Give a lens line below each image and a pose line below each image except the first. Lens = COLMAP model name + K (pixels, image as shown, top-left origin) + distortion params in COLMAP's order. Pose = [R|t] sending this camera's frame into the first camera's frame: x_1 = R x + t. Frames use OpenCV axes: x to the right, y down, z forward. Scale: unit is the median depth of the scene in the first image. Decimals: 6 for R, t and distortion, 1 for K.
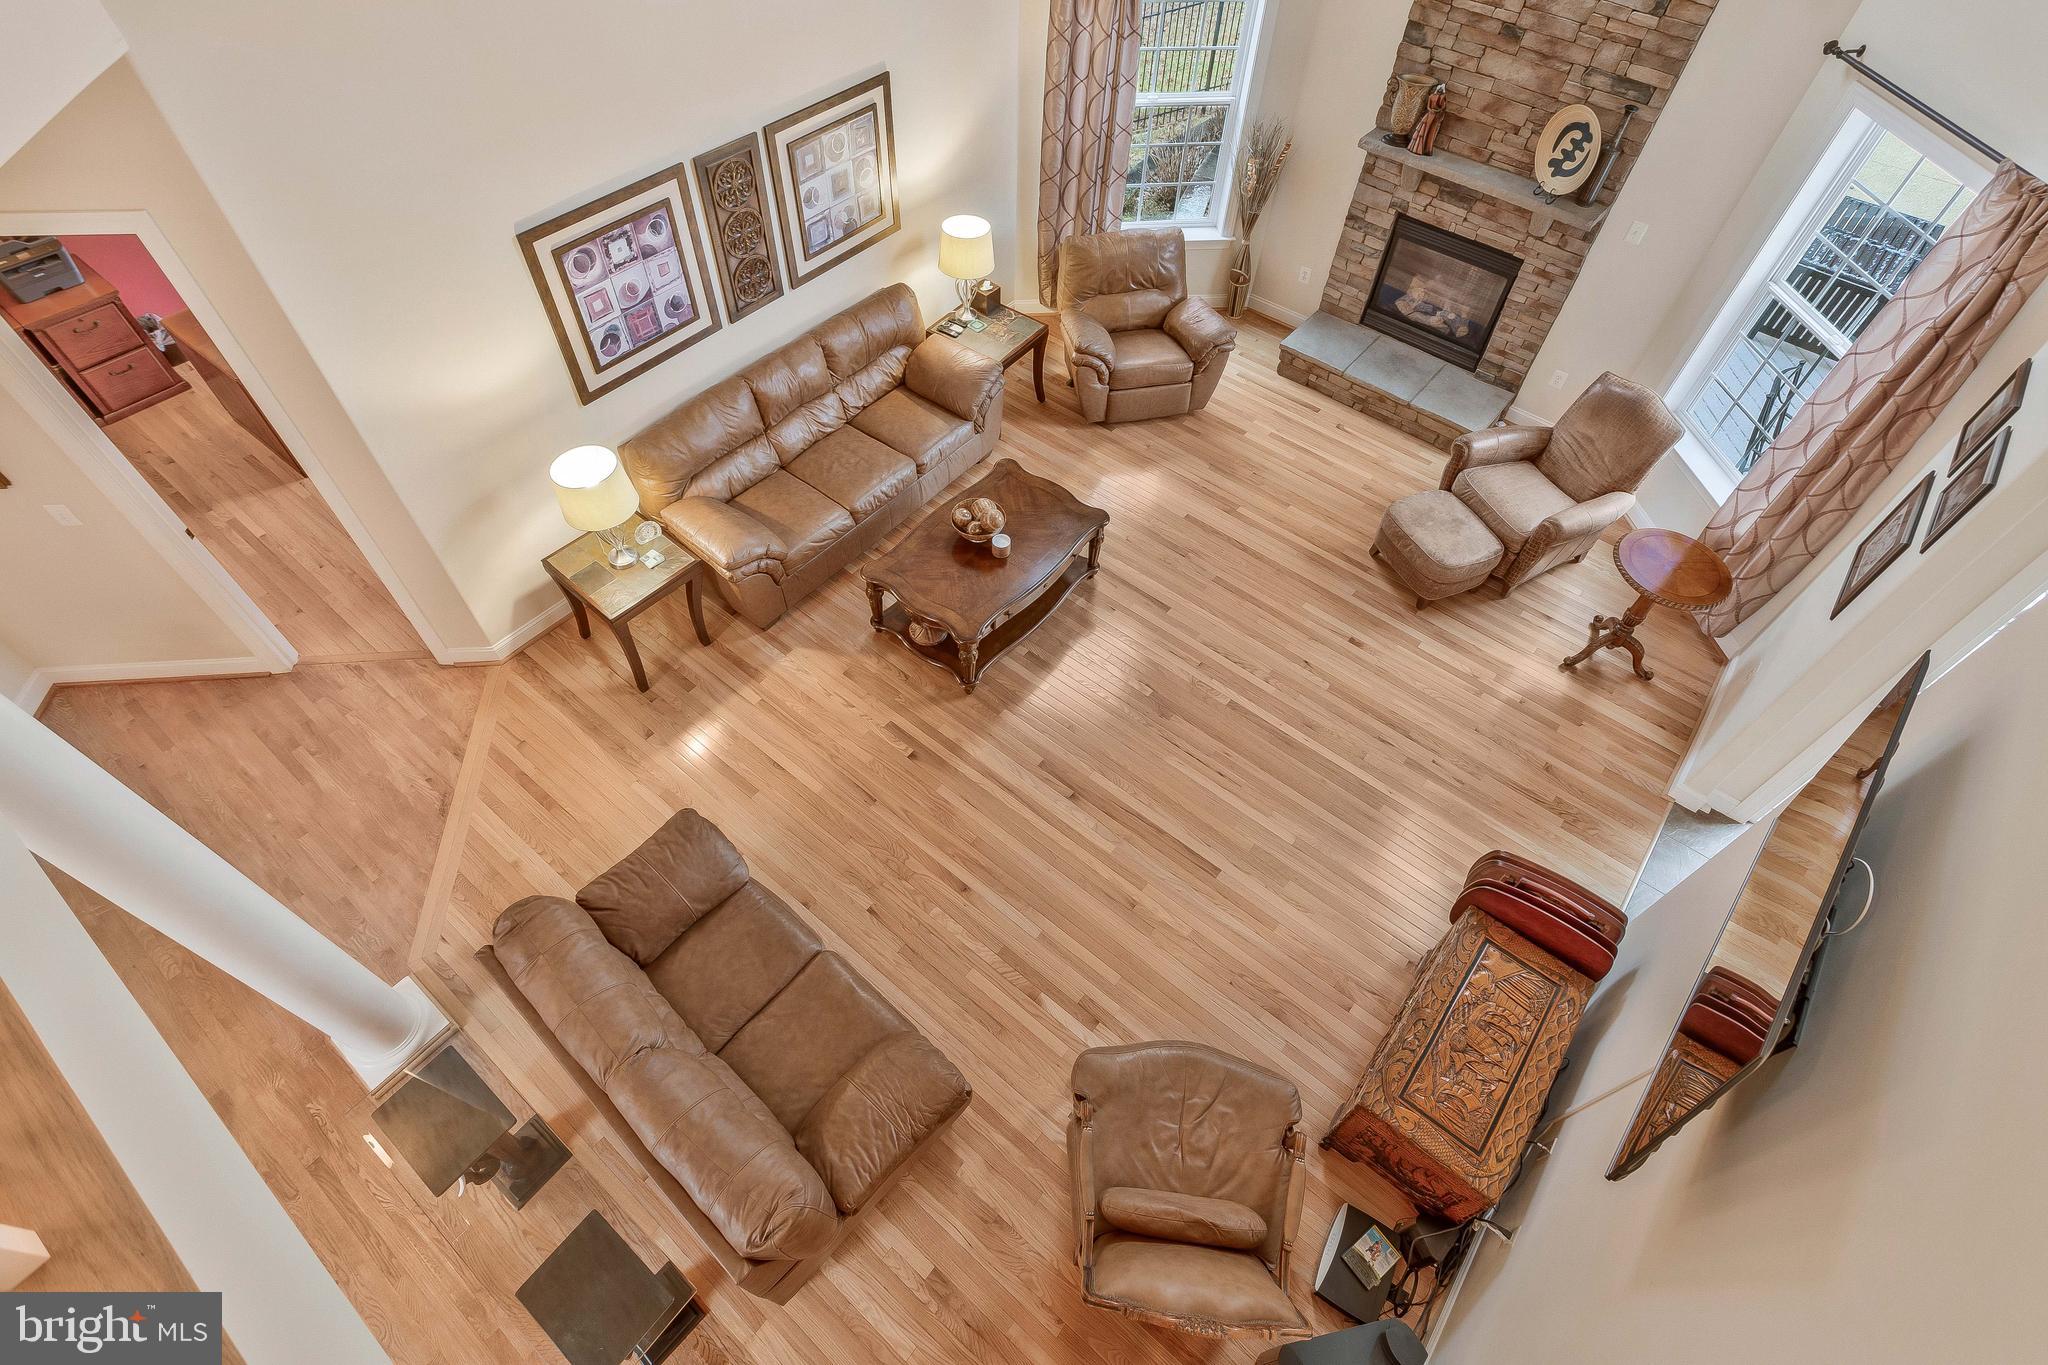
lens RADIAL K [[1018.4, 0, 994.4], [0, 1018.4, 647.2], [0, 0, 1]] dist [0.009858, 0.002381]
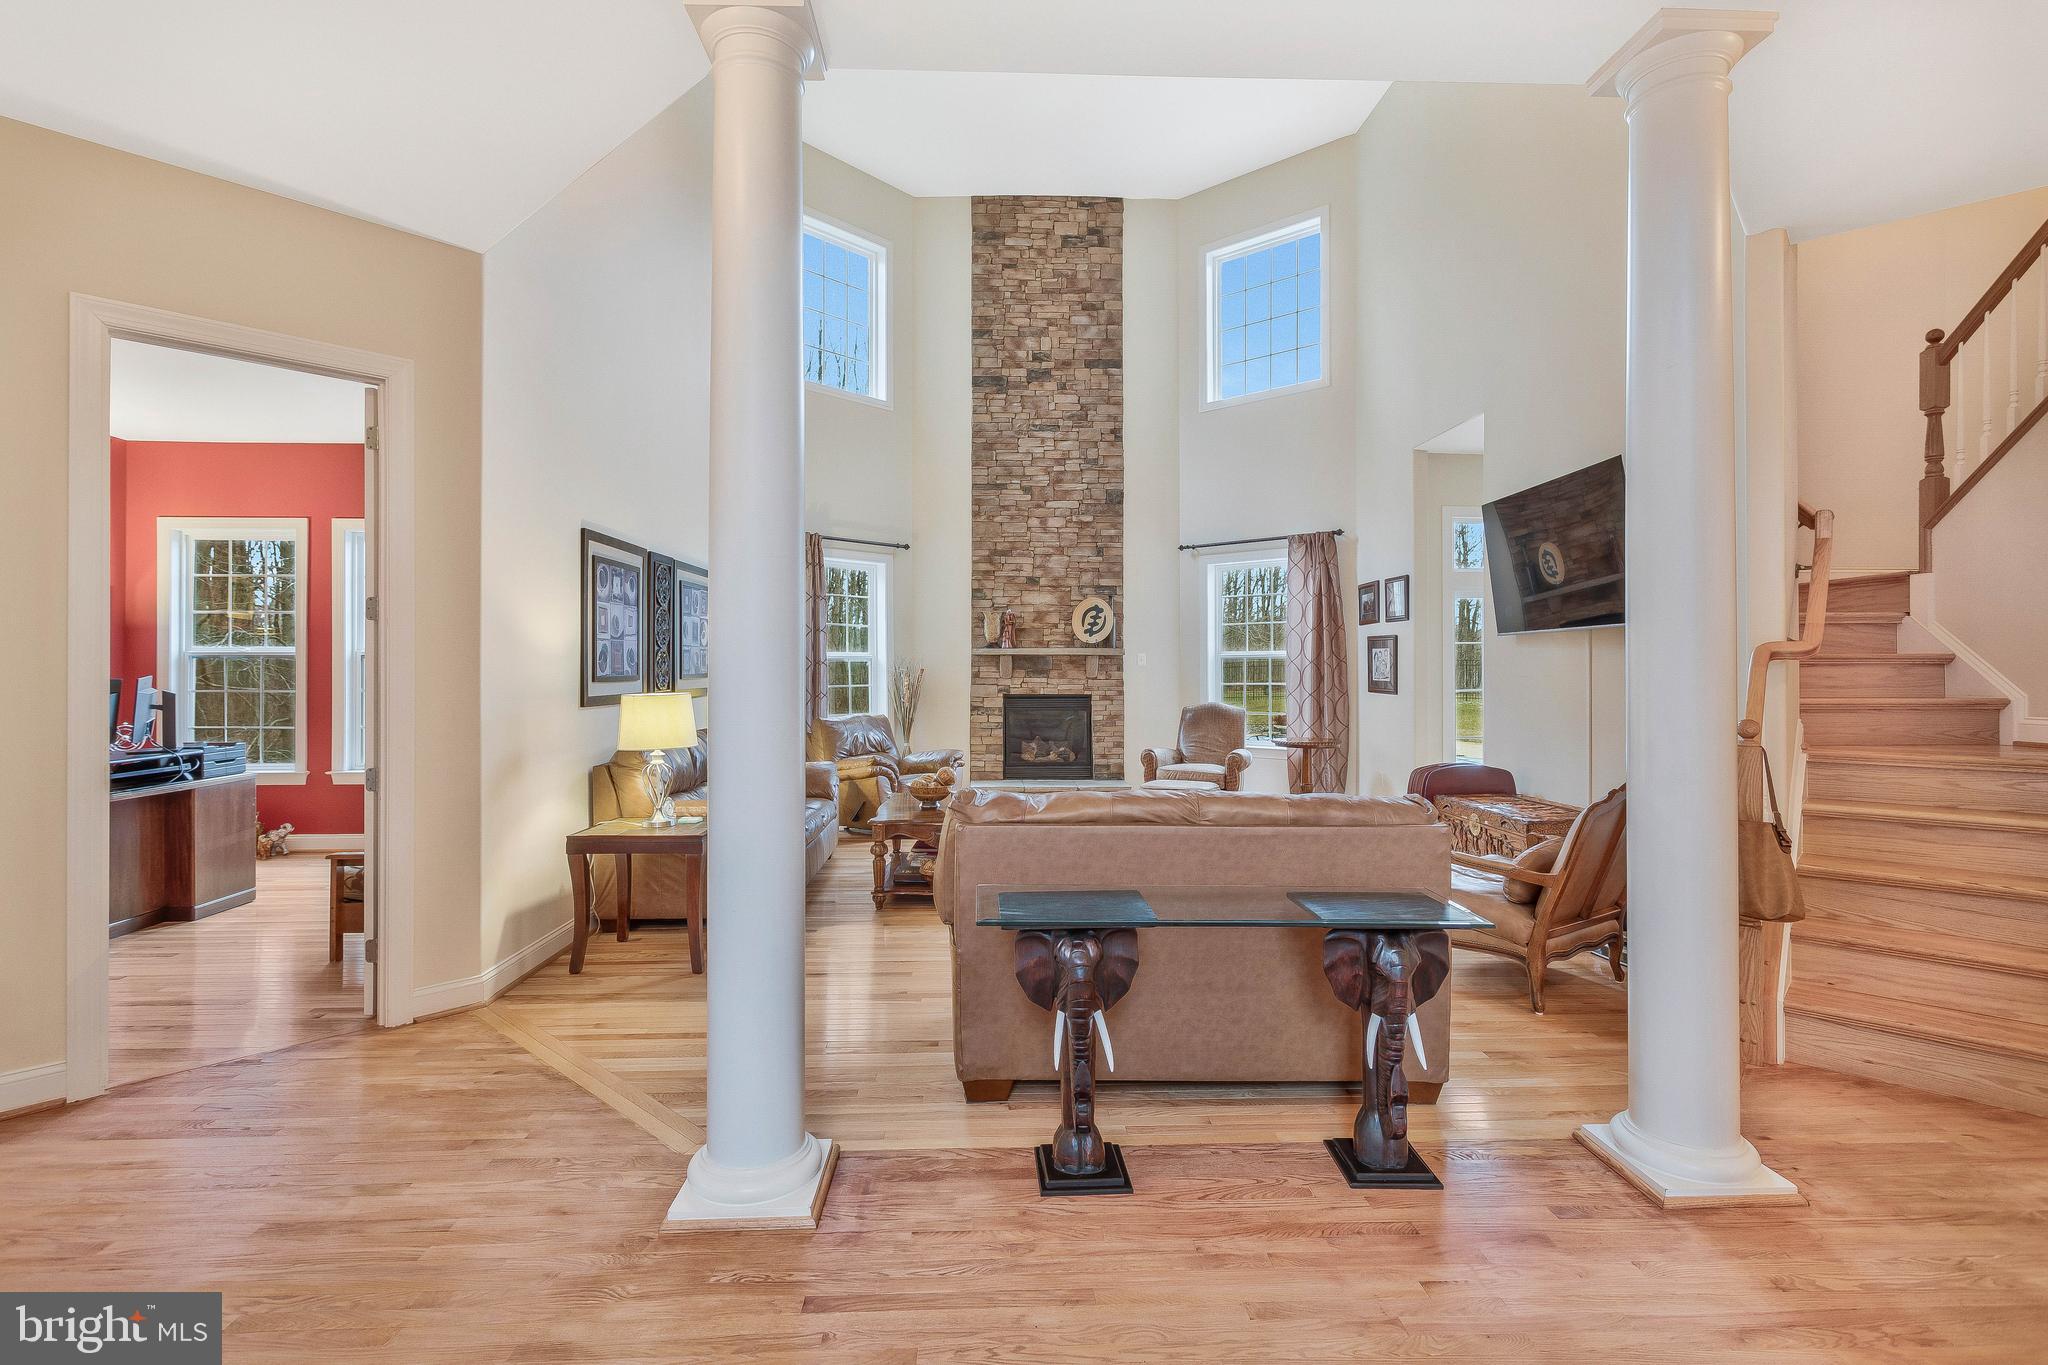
lens RADIAL K [[977.9, 0, 1028.9], [0, 977.9, 600.6], [0, 0, 1]] dist [0.003574, -0.000136]
pose [[0.741798, 0.024459, 0.670177, -0.656563], [0.528569, 0.593717, -0.606725, 0.463688], [-0.412736, 0.804302, 0.427489, 0.300394]]
